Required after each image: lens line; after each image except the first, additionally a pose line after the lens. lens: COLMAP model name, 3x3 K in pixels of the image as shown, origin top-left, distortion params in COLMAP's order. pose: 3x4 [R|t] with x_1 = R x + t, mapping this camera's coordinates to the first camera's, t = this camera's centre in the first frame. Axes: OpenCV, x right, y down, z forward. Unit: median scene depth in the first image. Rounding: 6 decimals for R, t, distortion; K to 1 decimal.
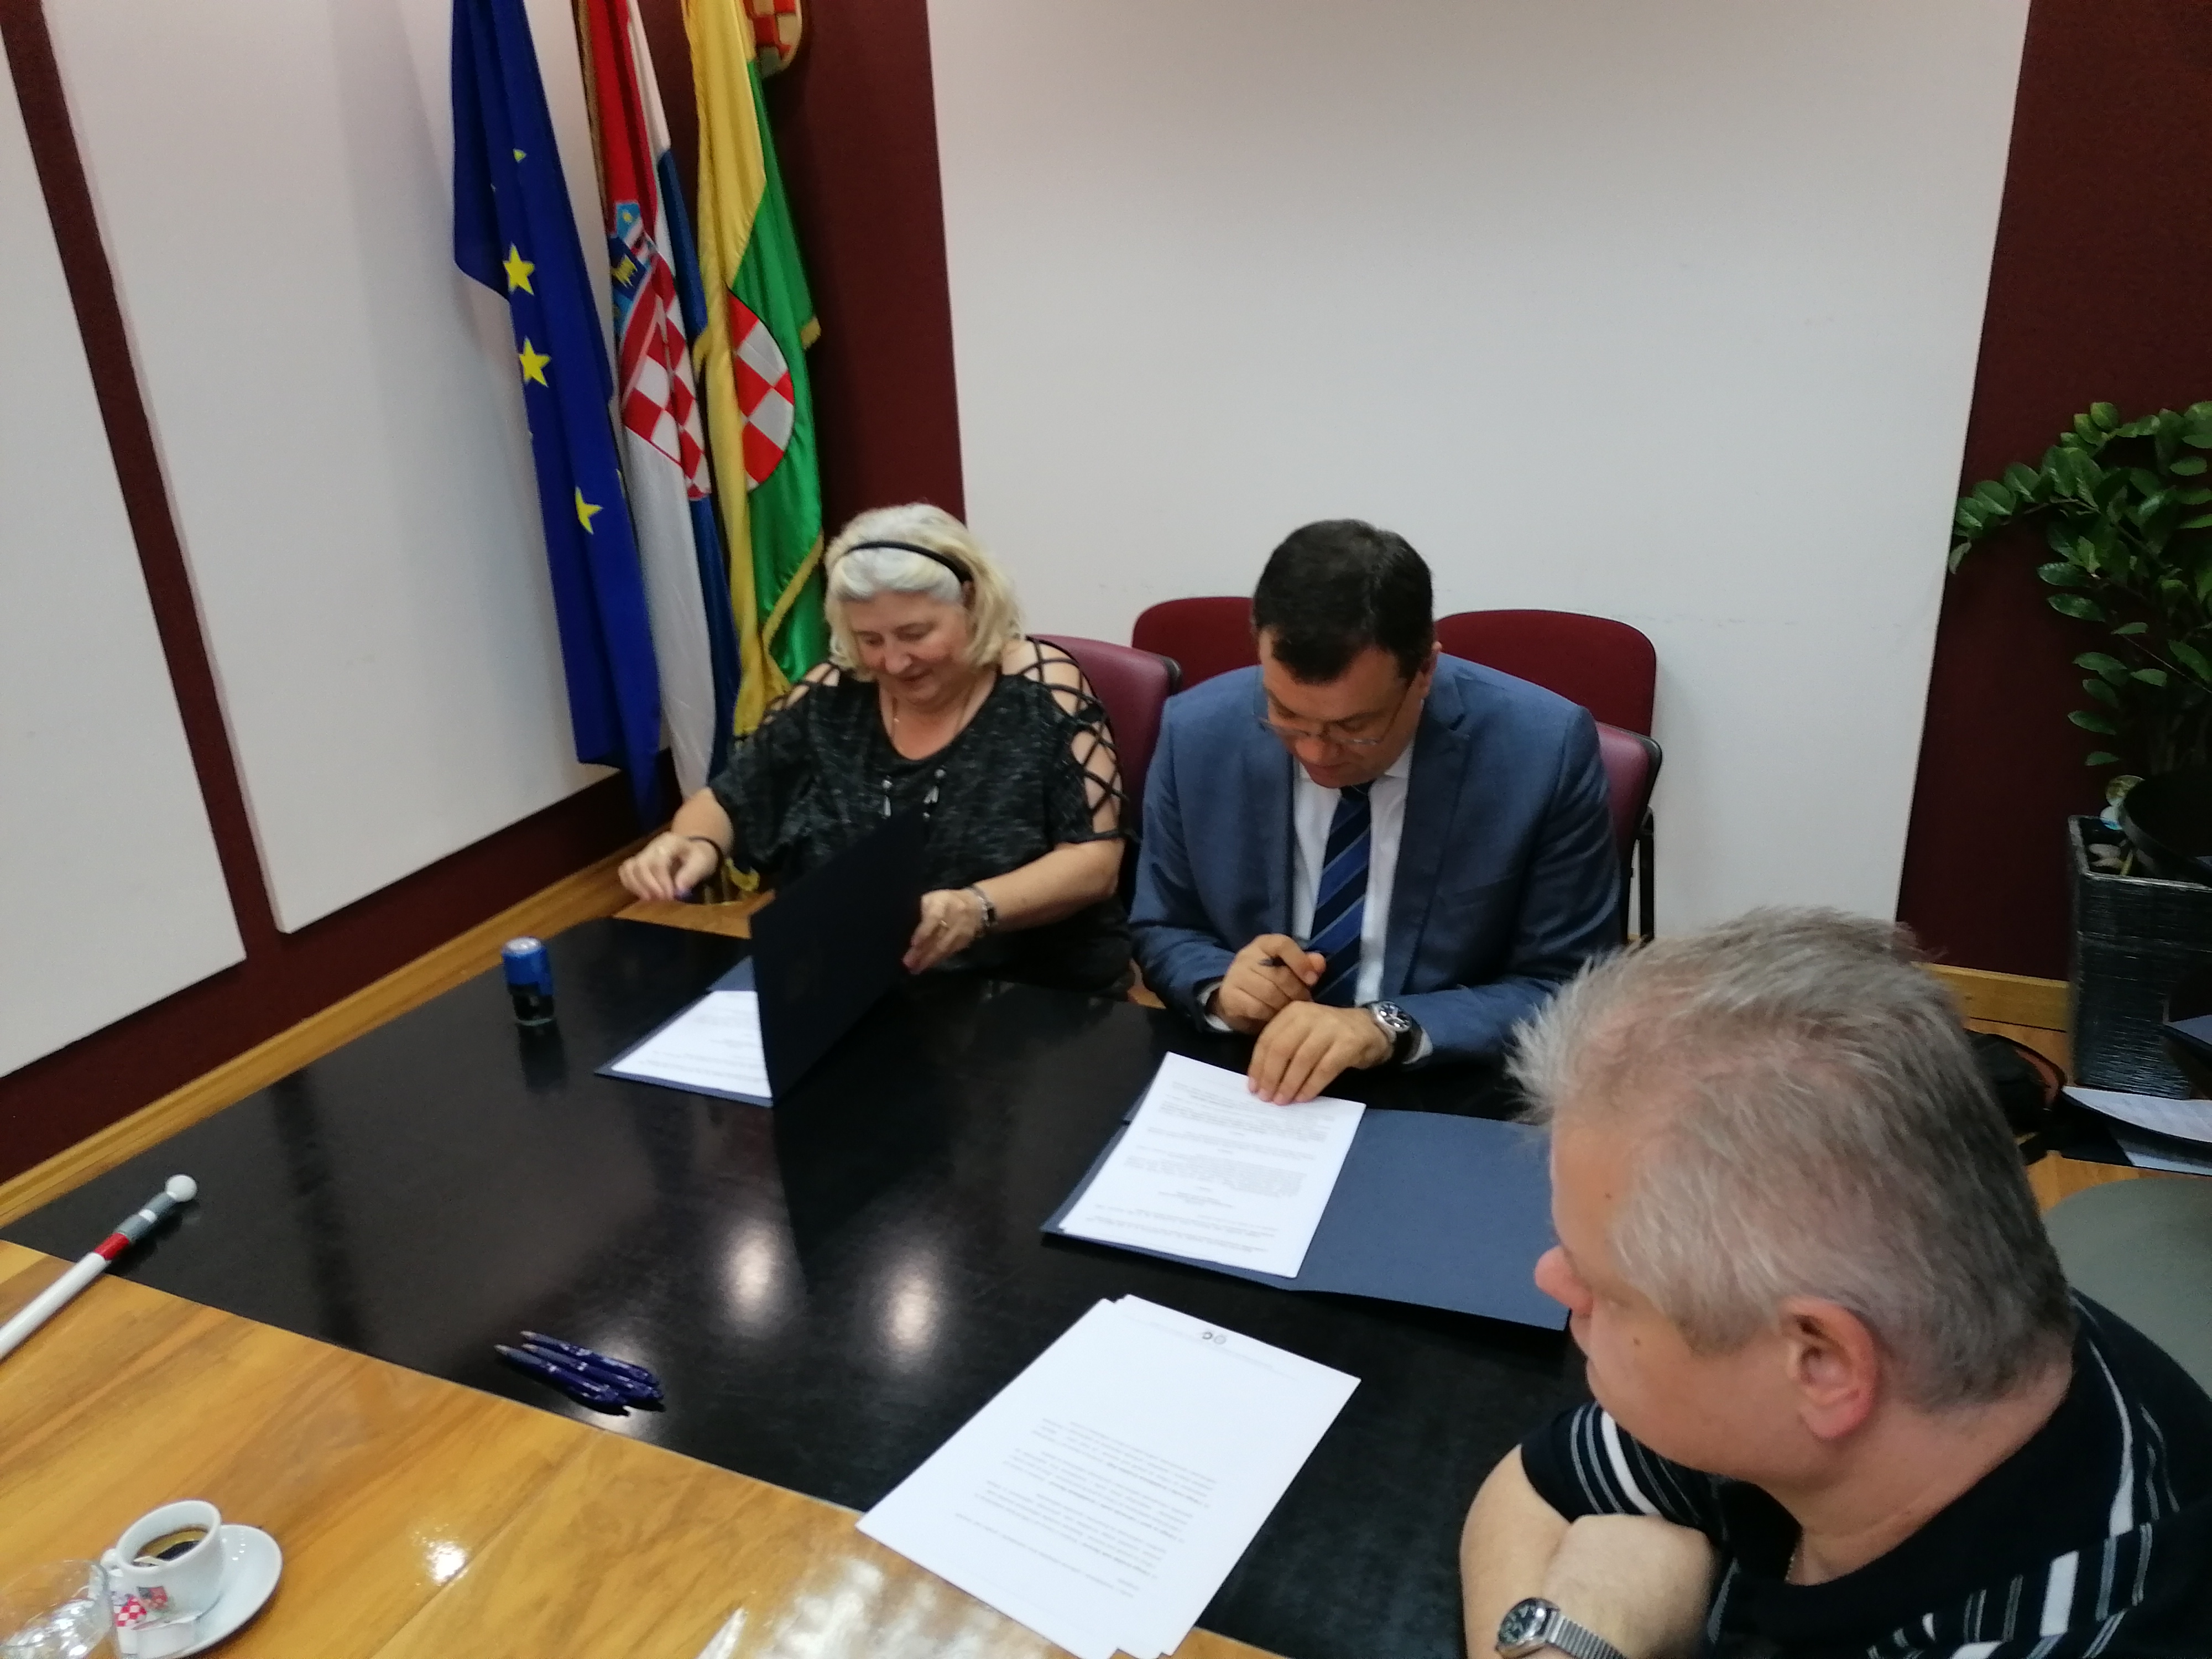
lens RADIAL K [[1669.1, 0, 1104.7], [0, 1669.1, 827.9], [0, 0, 1]] dist [0.116572, -0.162235]
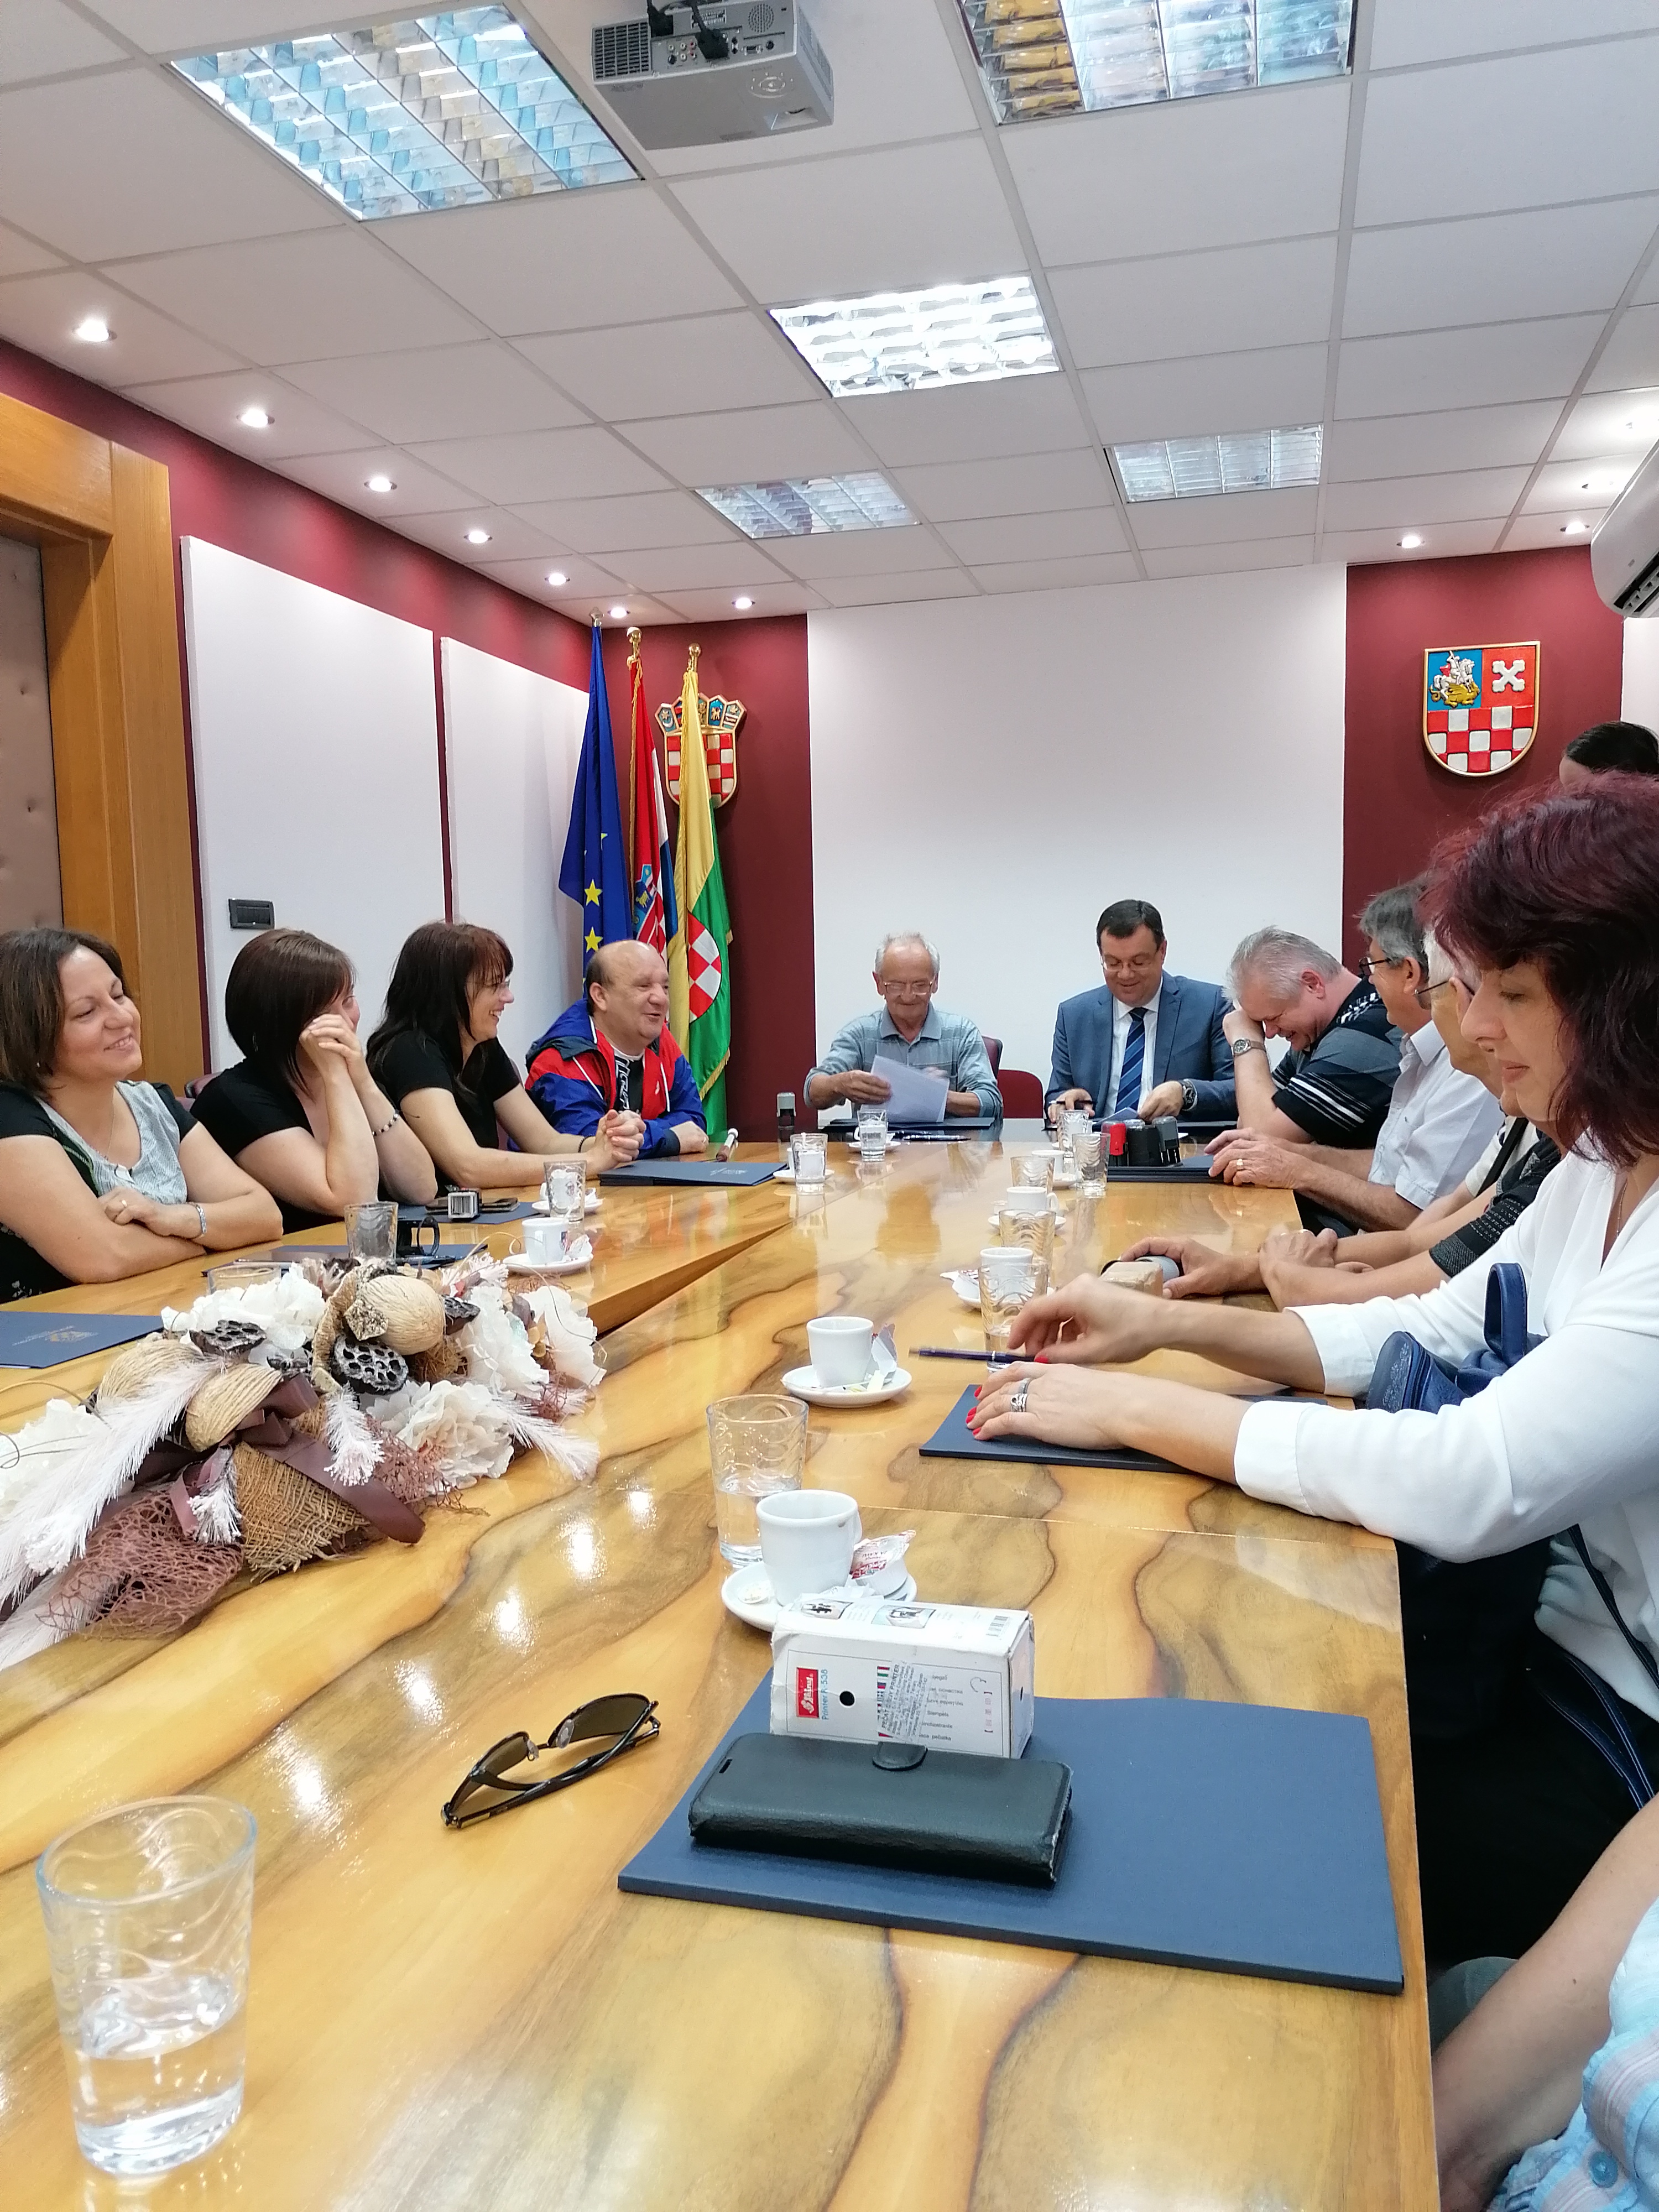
lens RADIAL K [[1679.3, 0, 828.6], [0, 1679.3, 1099.4], [0, 0, 1]] dist [0.112407, -0.163308]
pose [[0.987958, 0.008214, 0.154504, -0.355934], [0.038829, 0.953469, -0.298981, 0.421610], [-0.149771, 0.301379, 0.941668, -0.666093]]
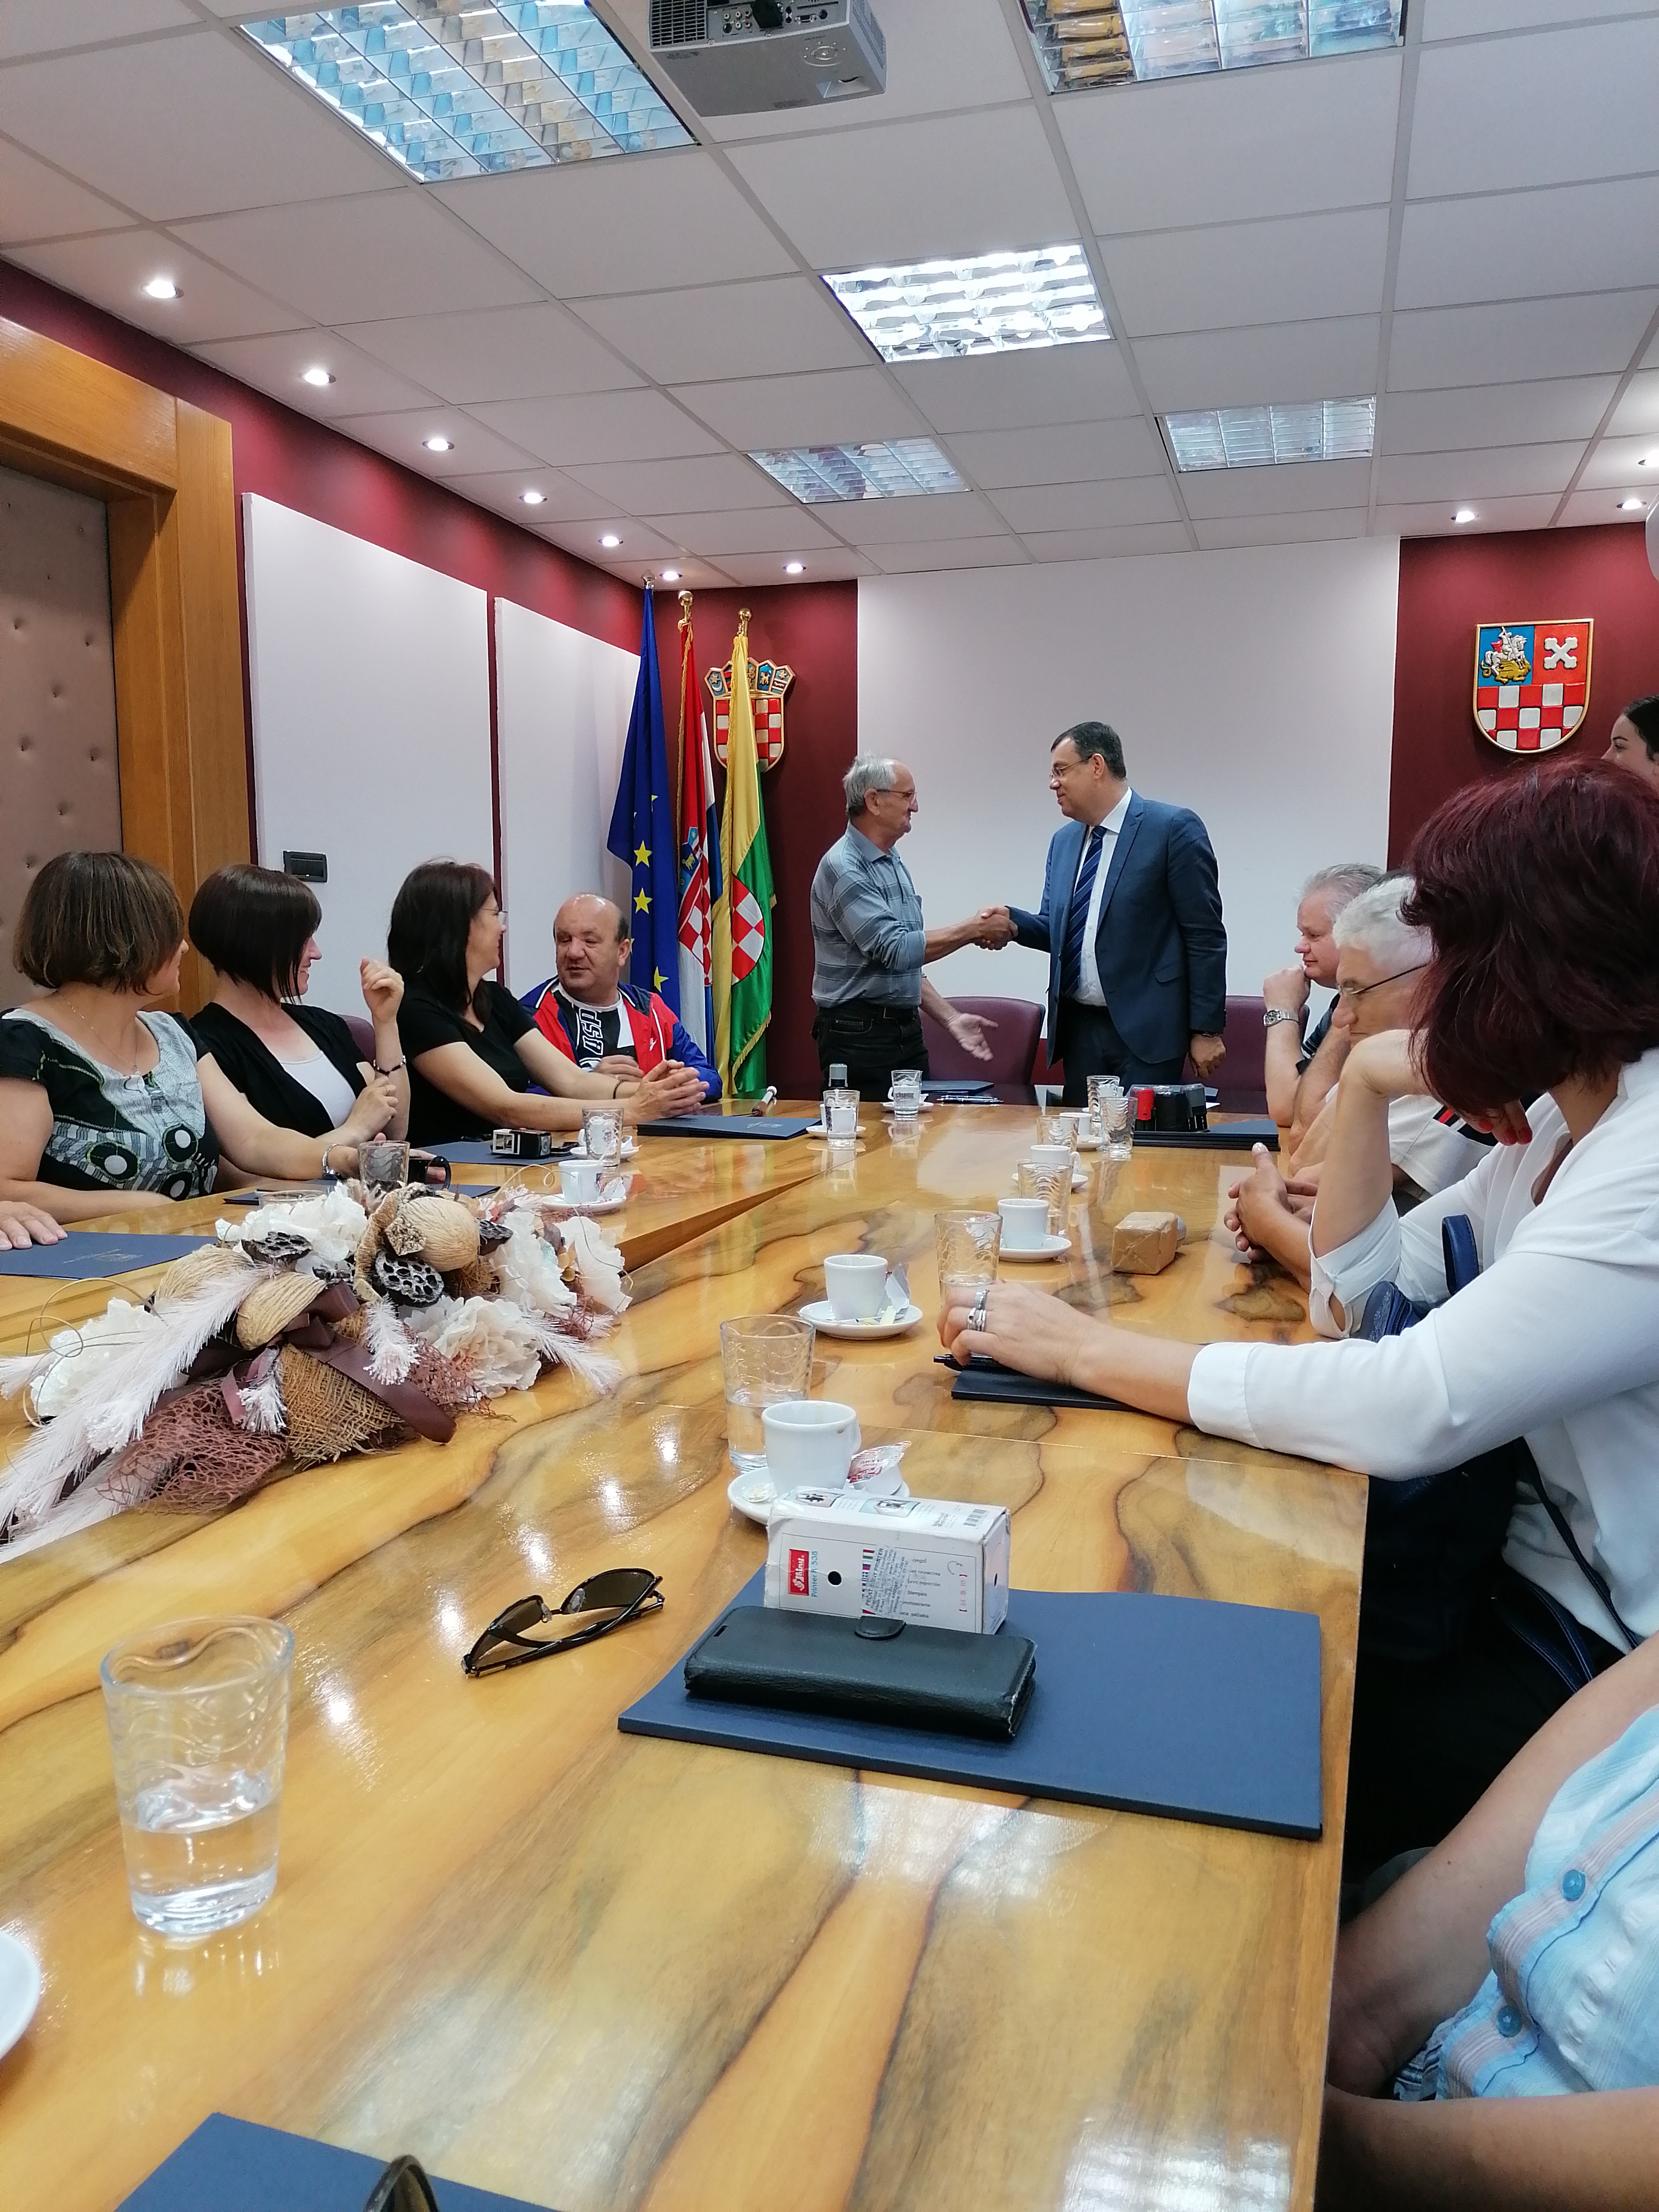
lens RADIAL K [[1669.1, 0, 826.1], [0, 1669.1, 1105.7], [0, 0, 1]] dist [0.116572, -0.162235]
pose [[0.991335, 0.028829, 0.128157, -0.352811], [0.007978, 0.960607, -0.277797, 0.430978], [-0.131117, 0.276412, 0.952053, -0.679200]]
